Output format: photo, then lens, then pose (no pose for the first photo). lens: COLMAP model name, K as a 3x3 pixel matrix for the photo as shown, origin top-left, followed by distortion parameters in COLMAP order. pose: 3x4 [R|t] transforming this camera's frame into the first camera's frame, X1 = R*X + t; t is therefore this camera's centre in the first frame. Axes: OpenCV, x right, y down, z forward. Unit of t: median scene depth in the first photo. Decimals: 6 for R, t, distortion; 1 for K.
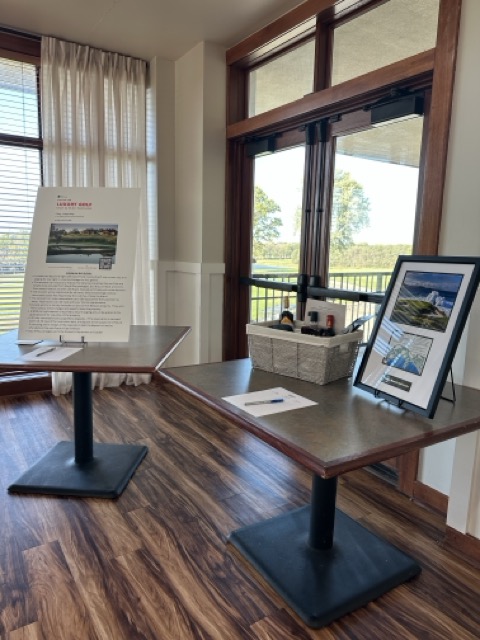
lens RADIAL K [[459.3, 0, 229.5], [0, 459.3, 322.2], [0, 0, 1]] dist [-0.003101, -0.000208]
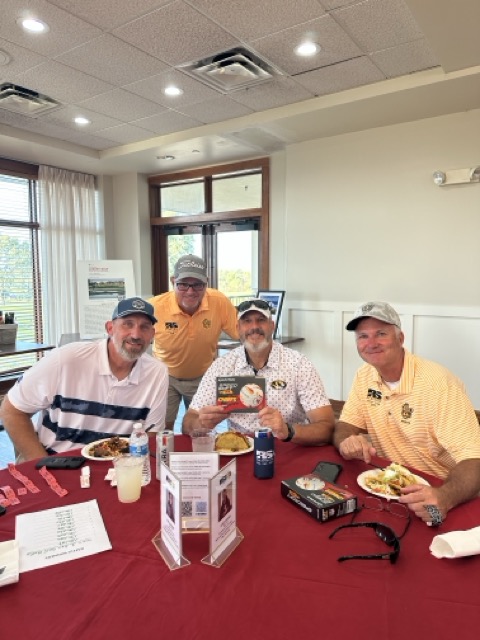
lens RADIAL K [[445.8, 0, 240.0], [0, 445.8, 320.0], [0, 0, 1]] dist [-0.002851, -0.001441]
pose [[0.922885, -0.065427, 0.379477, -0.458696], [0.087250, 0.995360, -0.040578, 0.080758], [-0.375061, 0.070558, 0.924311, -0.864866]]
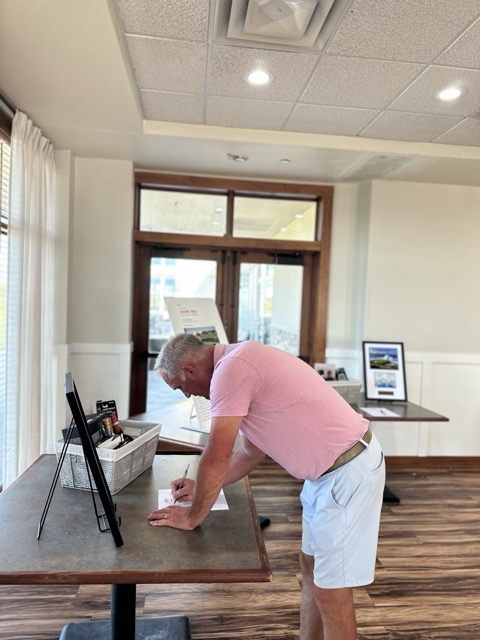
lens RADIAL K [[445.8, 0, 240.0], [0, 445.8, 320.0], [0, 0, 1]] dist [-0.002851, -0.001441]
pose [[0.442497, -0.039921, 0.895881, -1.173653], [0.120268, 0.992625, -0.015172, -0.176220], [-0.888669, 0.114460, 0.444035, 0.318158]]
